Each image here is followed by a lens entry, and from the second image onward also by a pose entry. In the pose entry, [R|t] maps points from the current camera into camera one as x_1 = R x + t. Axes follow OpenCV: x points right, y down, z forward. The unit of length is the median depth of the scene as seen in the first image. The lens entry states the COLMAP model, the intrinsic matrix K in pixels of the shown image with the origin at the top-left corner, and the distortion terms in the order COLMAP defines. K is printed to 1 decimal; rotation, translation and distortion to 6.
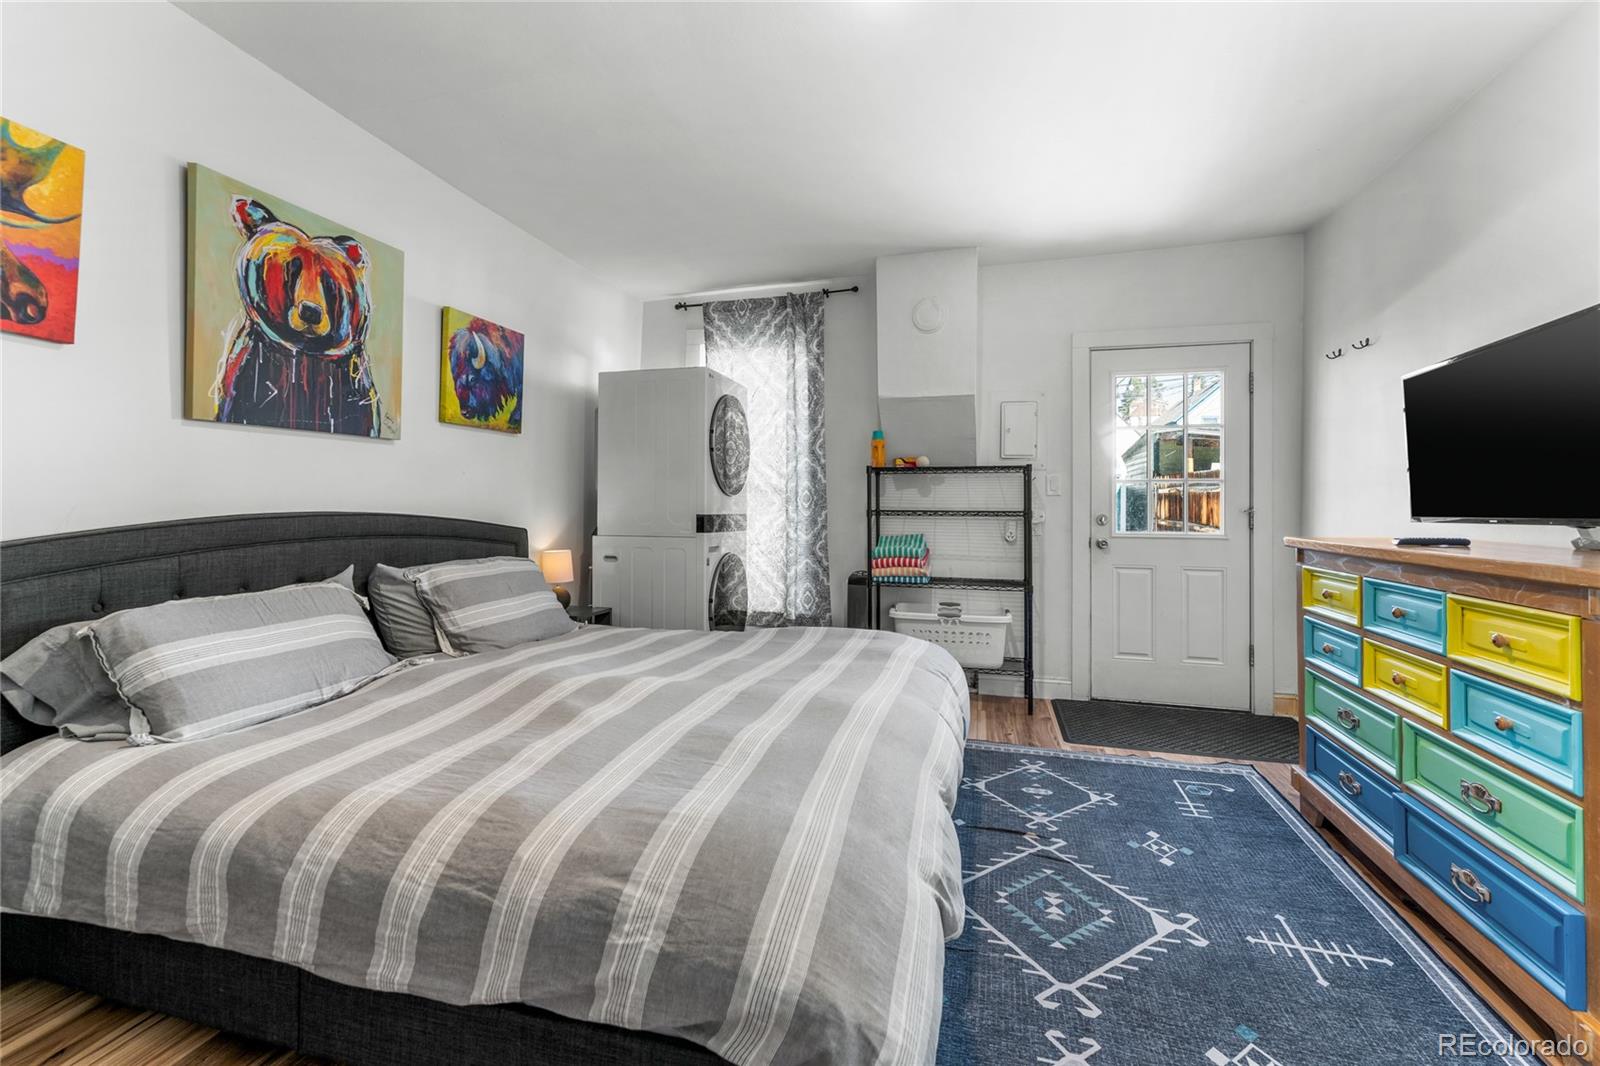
lens RADIAL K [[644.8, 0, 825.3], [0, 644.8, 494.3], [0, 0, 1]] dist [0.002205, 0.000510]
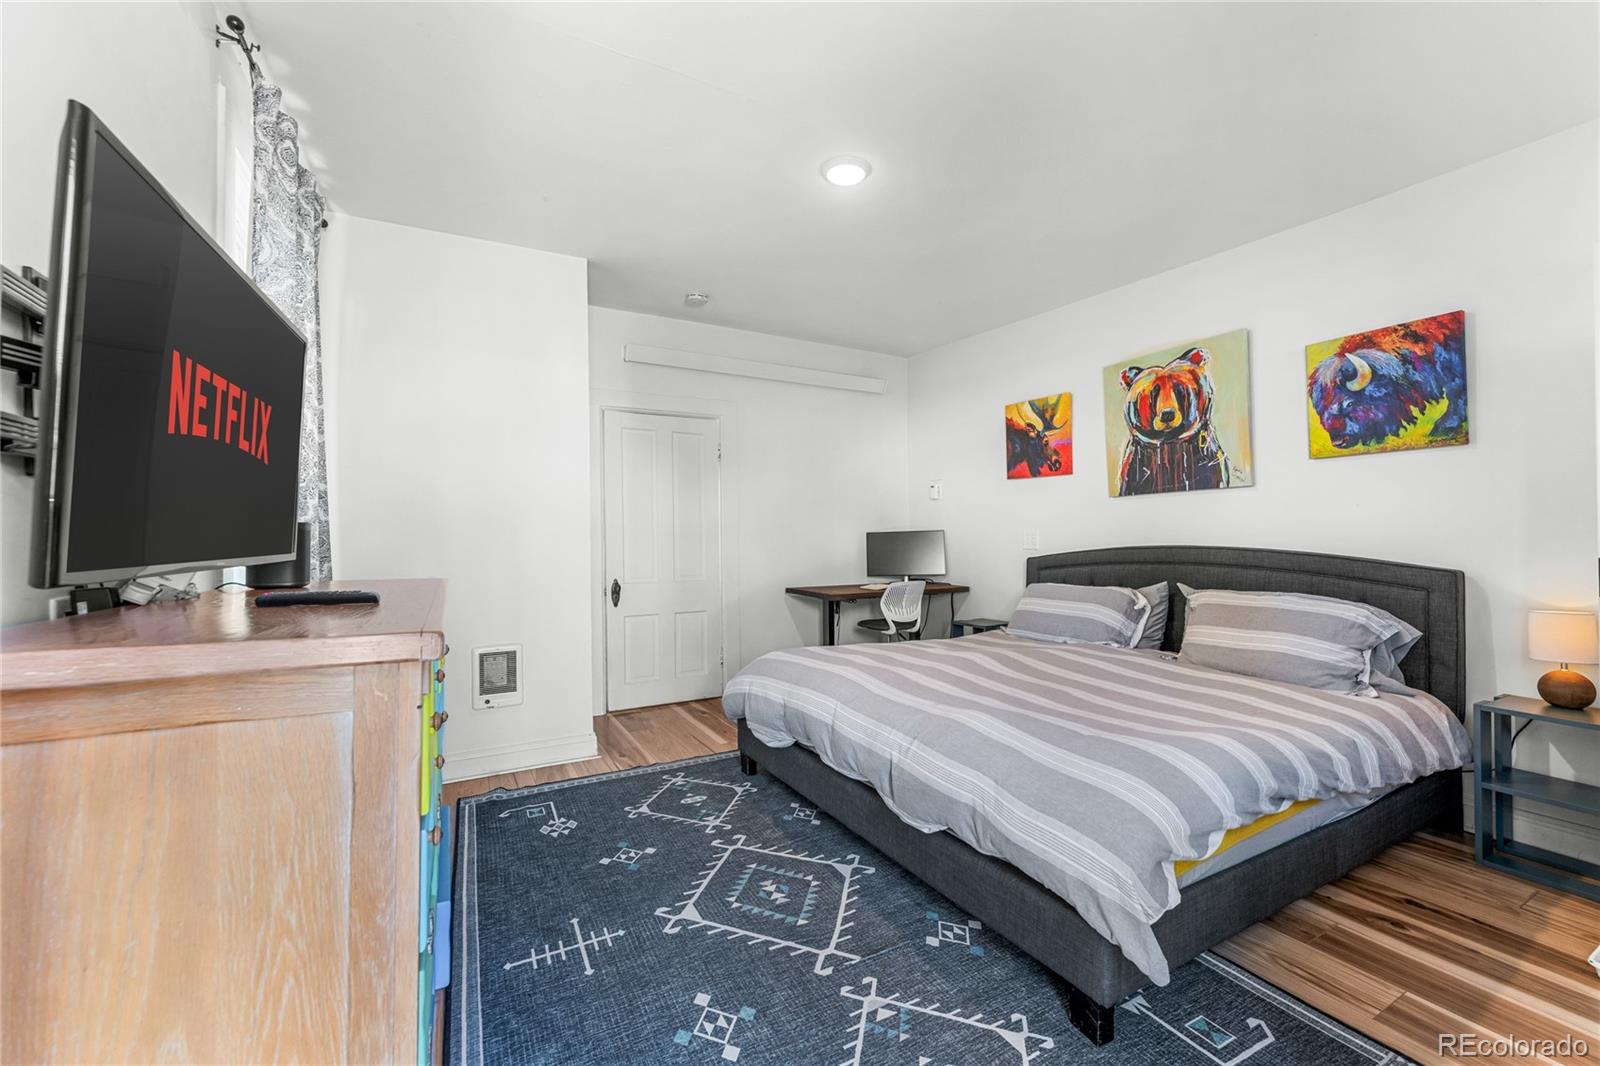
lens RADIAL K [[644.8, 0, 799.2], [0, 644.8, 541.9], [0, 0, 1]] dist [0.002205, 0.000510]
pose [[-0.725699, 0.000062, -0.688012, 0.905308], [0.013237, 0.999816, -0.013873, 0.029394], [0.687884, -0.019175, -0.725567, 1.530574]]
